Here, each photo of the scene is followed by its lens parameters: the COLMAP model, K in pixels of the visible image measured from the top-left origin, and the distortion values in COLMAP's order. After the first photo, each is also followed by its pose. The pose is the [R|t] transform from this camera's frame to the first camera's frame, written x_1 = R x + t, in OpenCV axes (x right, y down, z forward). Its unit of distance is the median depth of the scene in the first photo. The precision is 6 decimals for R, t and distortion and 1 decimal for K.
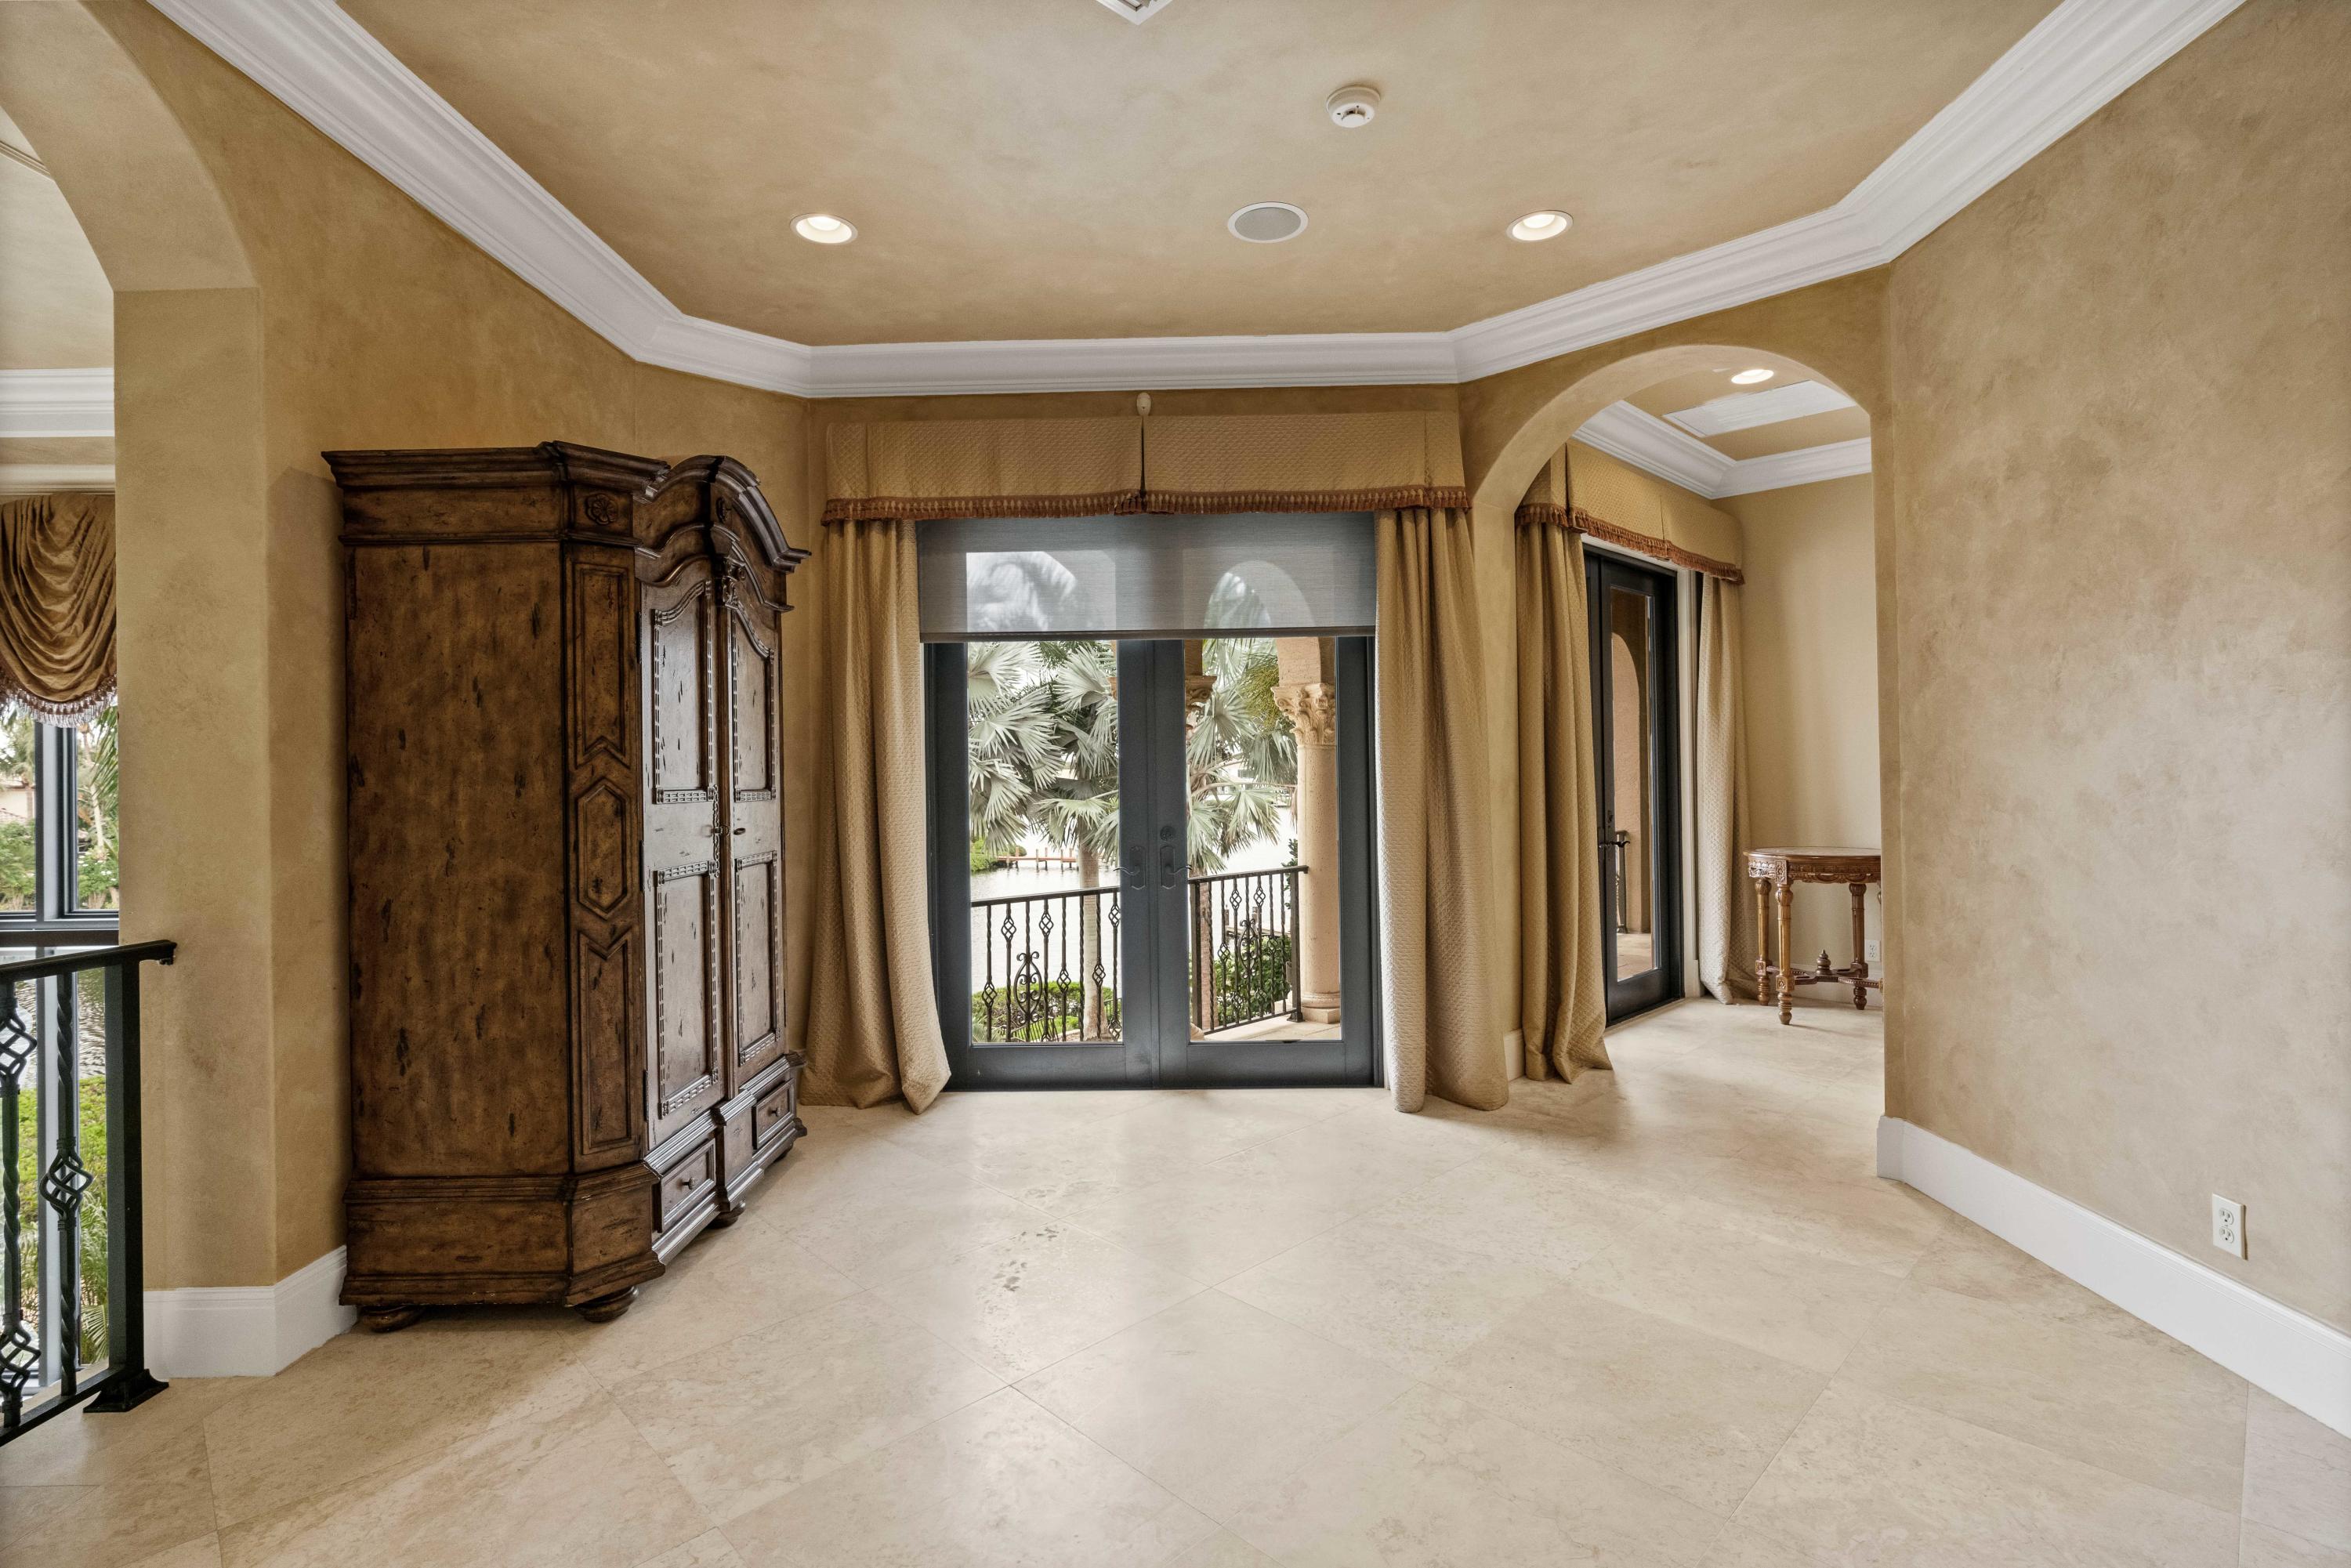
lens RADIAL K [[1097.8, 0, 1172.8], [0, 1097.8, 770.9], [0, 0, 1]] dist [-0.012198, 0.005769]
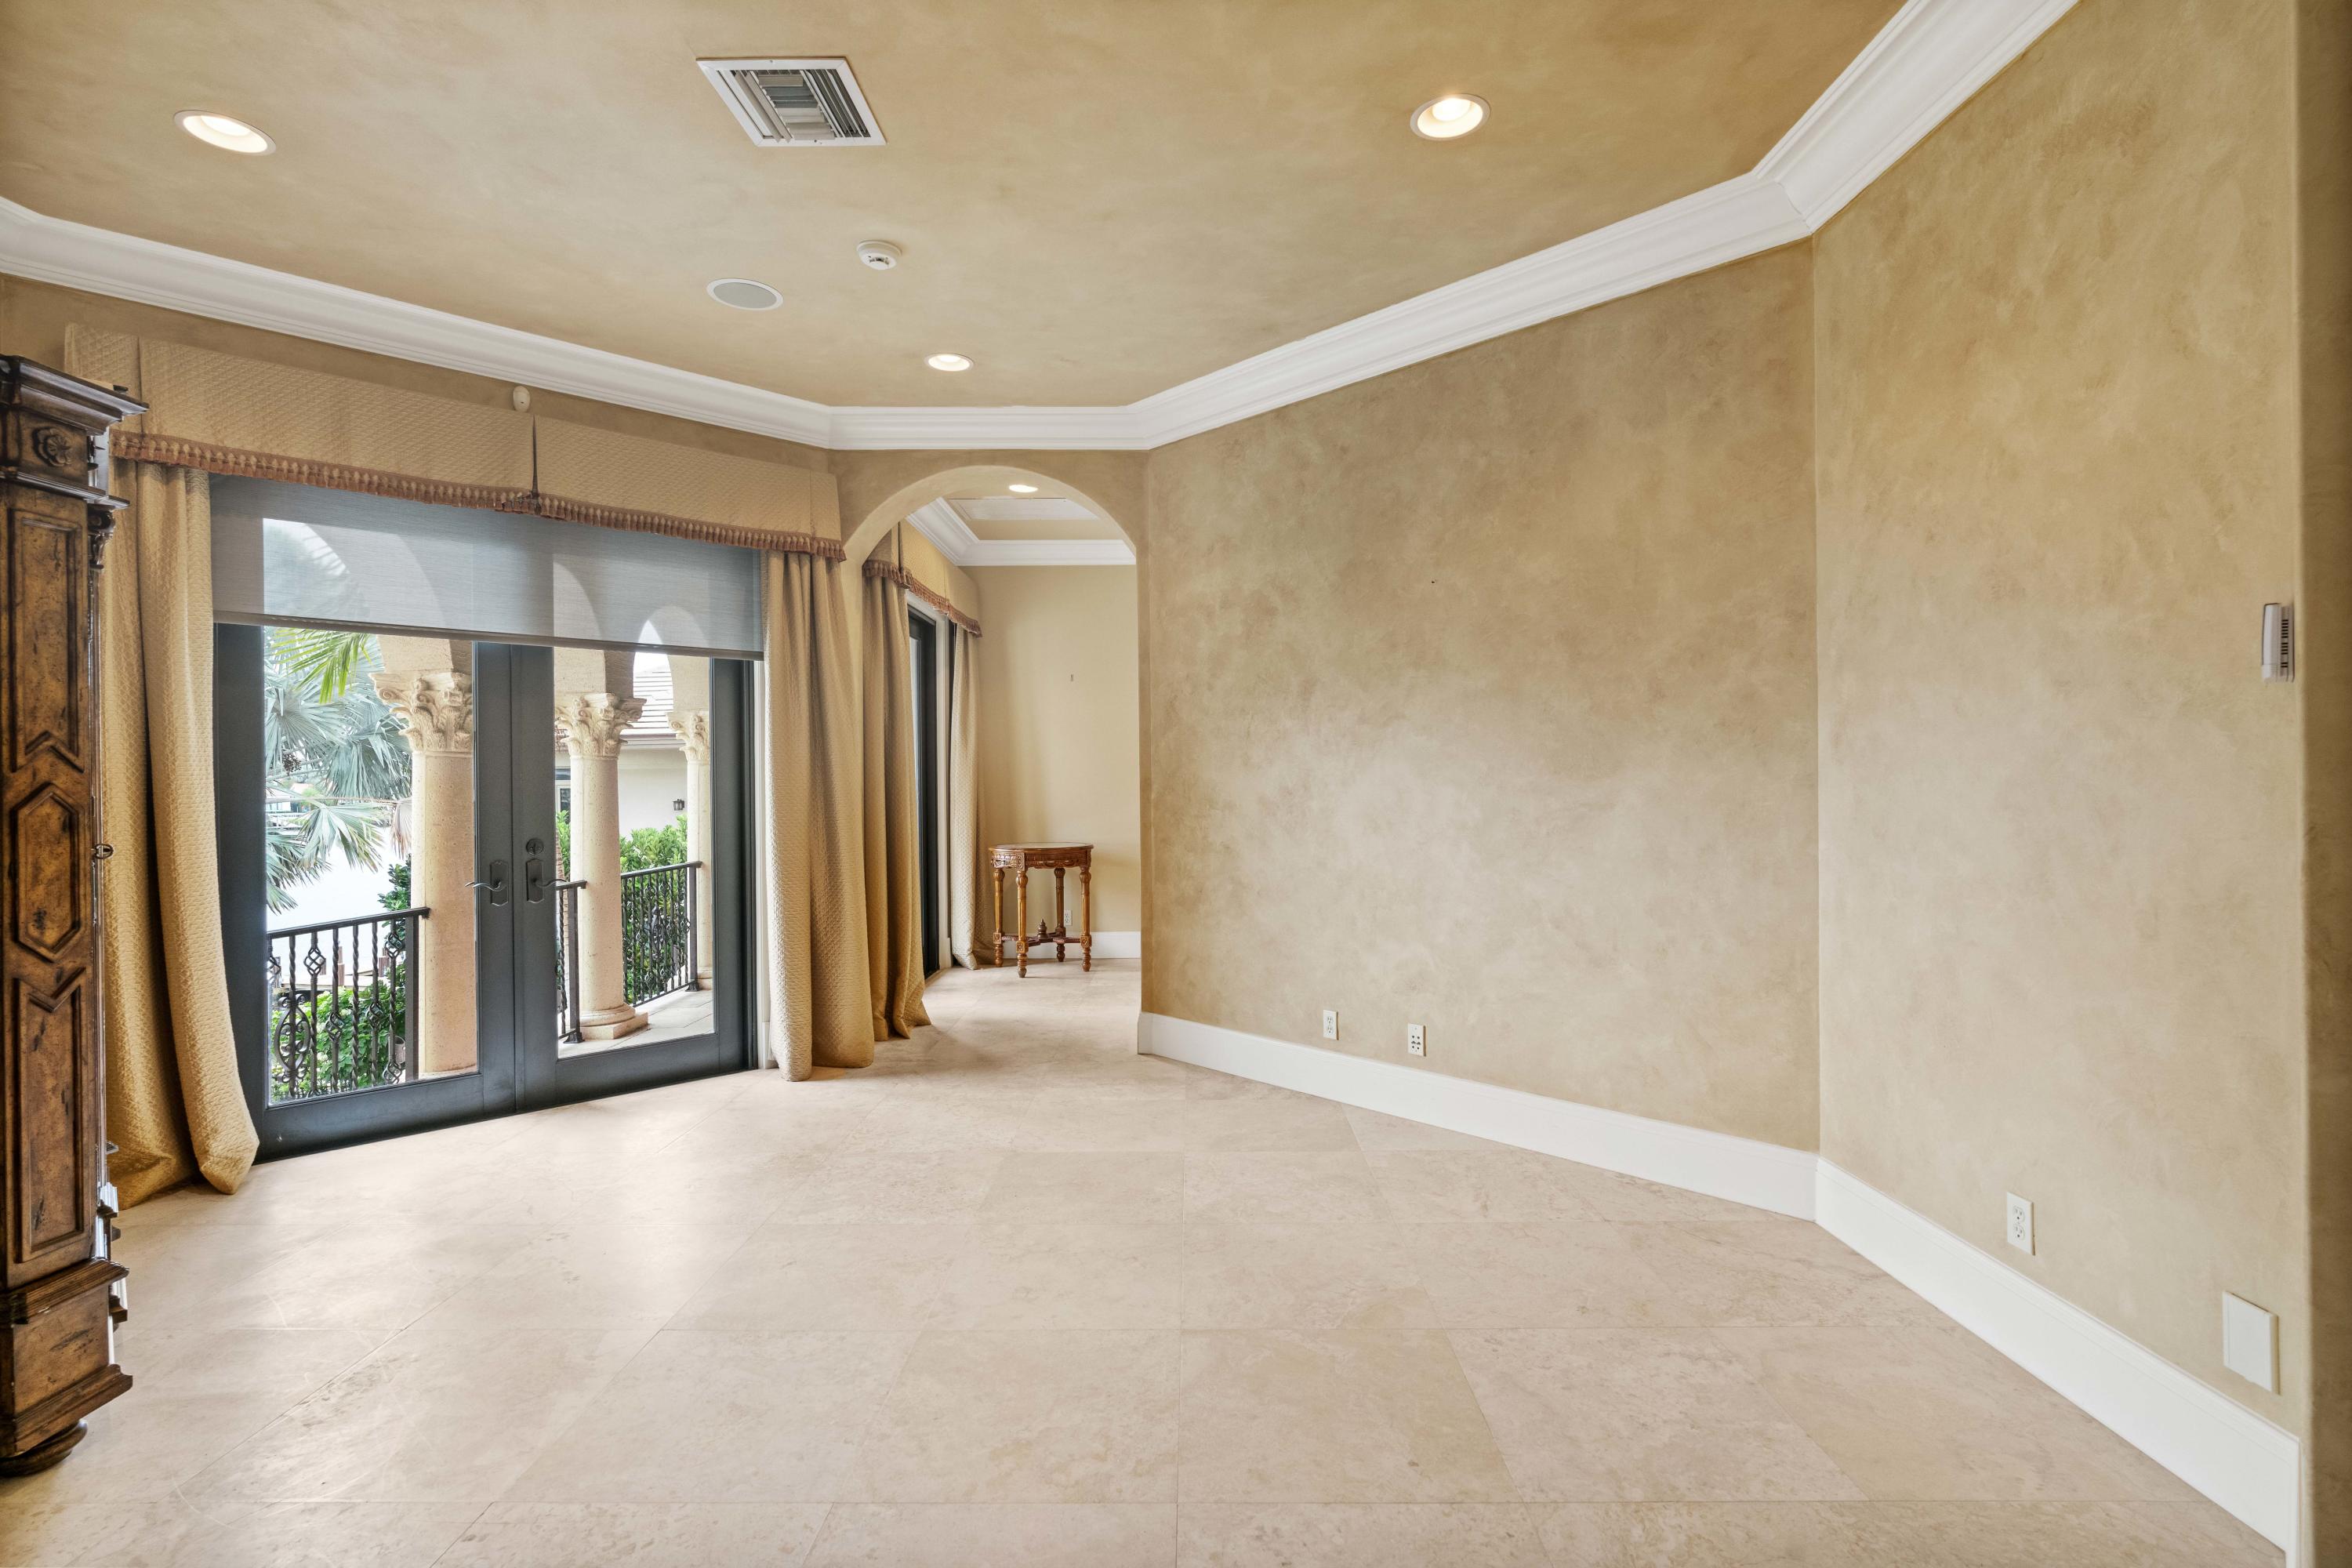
lens RADIAL K [[1098.3, 0, 1183.5], [0, 1098.3, 782.9], [0, 0, 1]] dist [-0.012198, 0.005769]
pose [[0.705175, 0.006320, 0.709005, -0.387647], [-0.004697, 0.999980, -0.004242, 0.004054], [-0.709018, -0.000339, 0.705190, -0.111974]]
